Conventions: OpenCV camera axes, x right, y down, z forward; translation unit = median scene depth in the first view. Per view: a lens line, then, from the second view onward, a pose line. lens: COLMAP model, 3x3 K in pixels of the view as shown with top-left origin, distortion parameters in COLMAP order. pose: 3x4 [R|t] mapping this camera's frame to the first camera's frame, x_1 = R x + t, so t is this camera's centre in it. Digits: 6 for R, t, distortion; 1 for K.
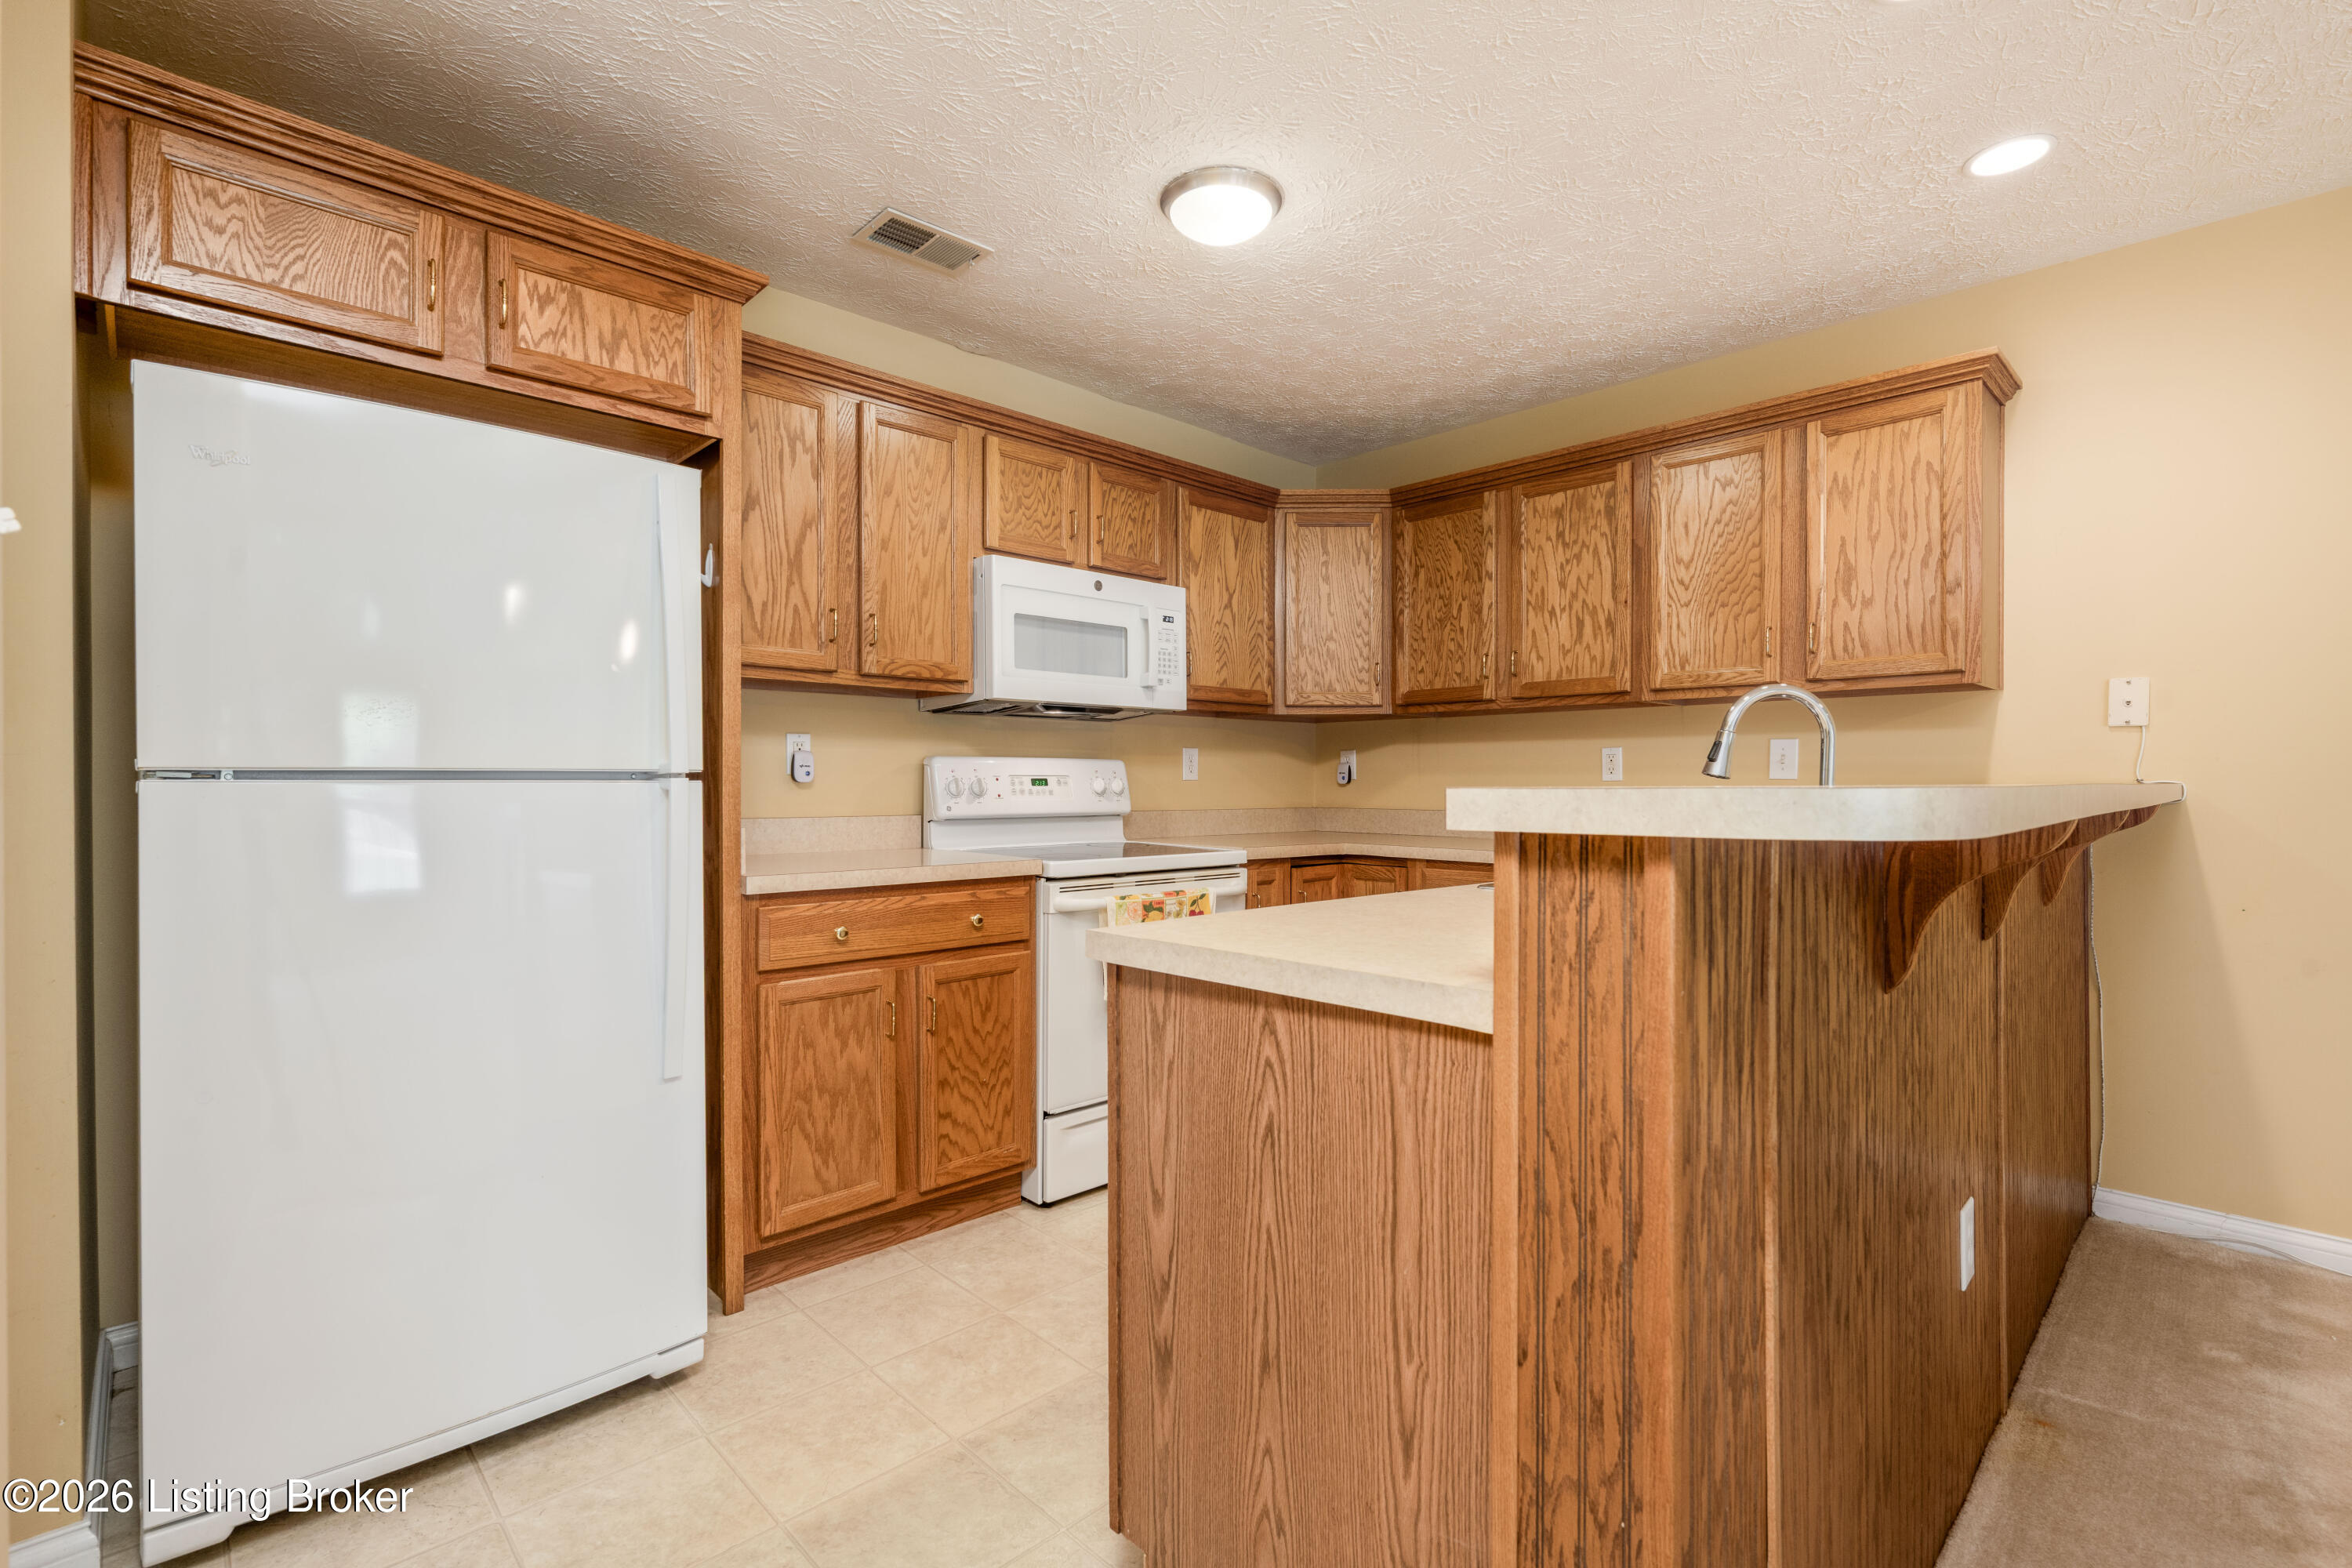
lens RADIAL K [[1077.1, 0, 1176.0], [0, 1077.1, 784.0], [0, 0, 1]] dist [-0.000461, -0.000205]
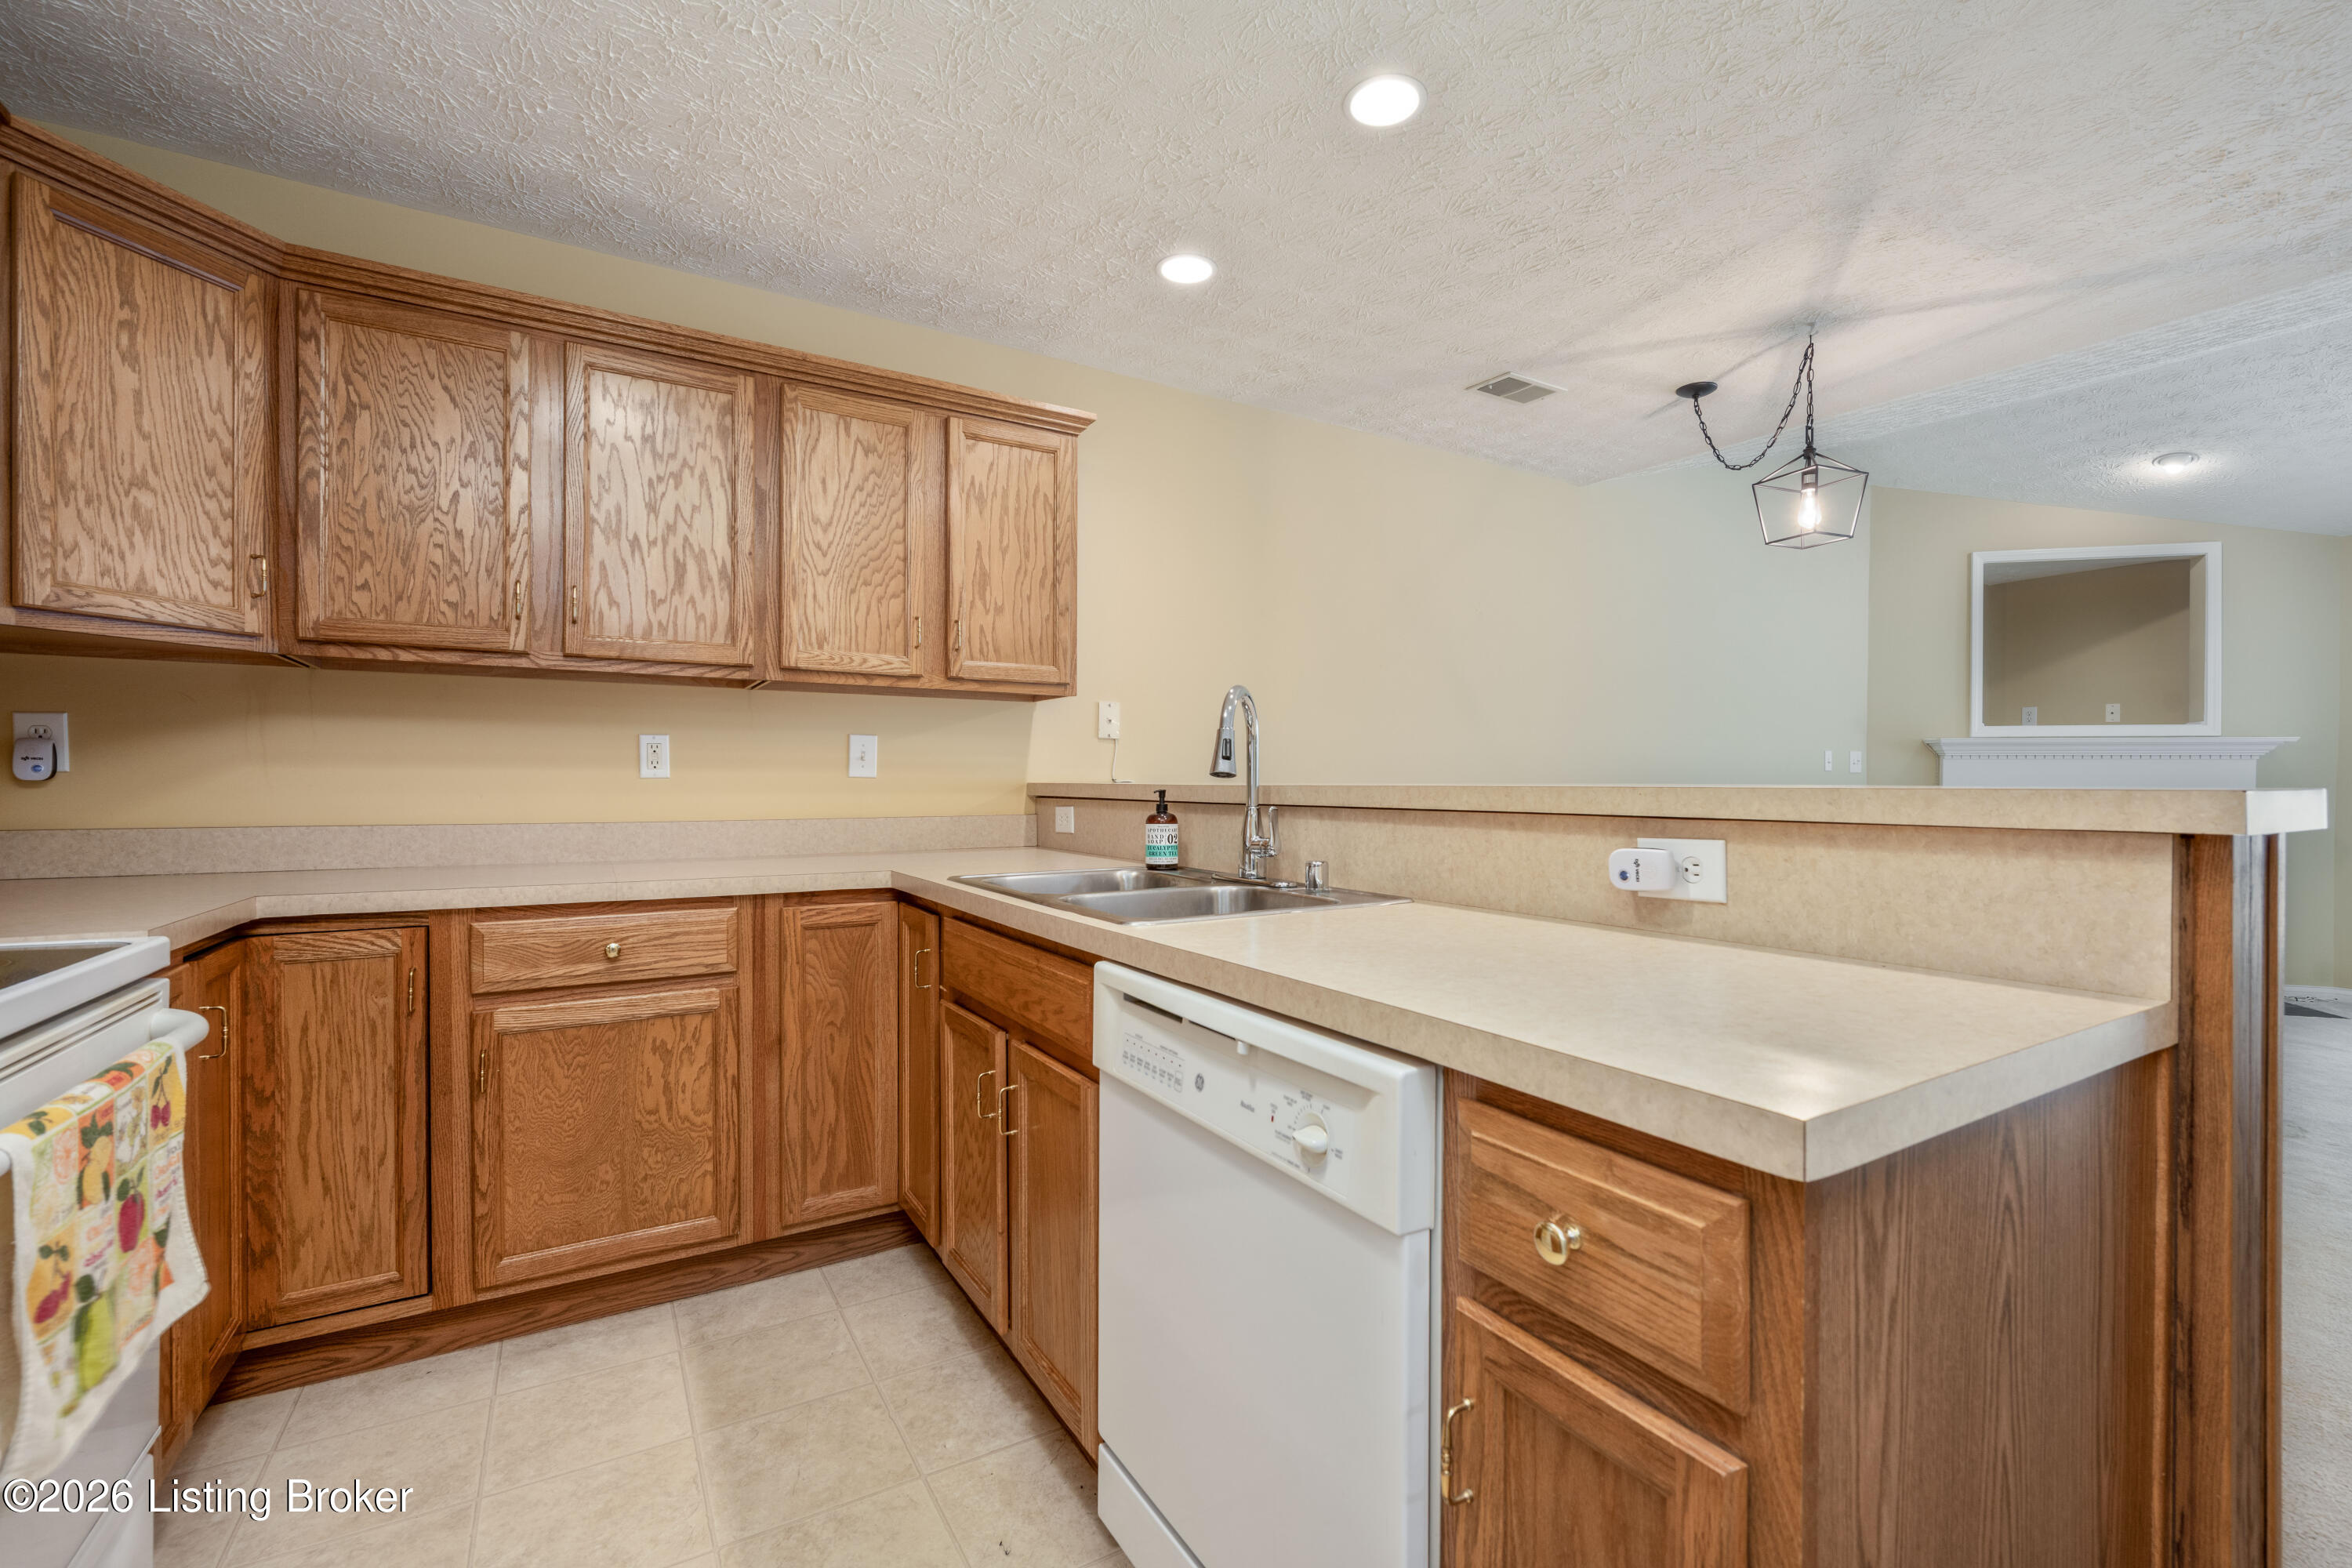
lens RADIAL K [[1014.2, 0, 1176.0], [0, 1014.2, 784.0], [0, 0, 1]] dist [0.000641, -0.000066]
pose [[0.214446, -0.002011, 0.976734, -0.256982], [-0.001997, 0.999995, 0.002498, -0.001170], [-0.976734, -0.002486, 0.214441, 0.550691]]
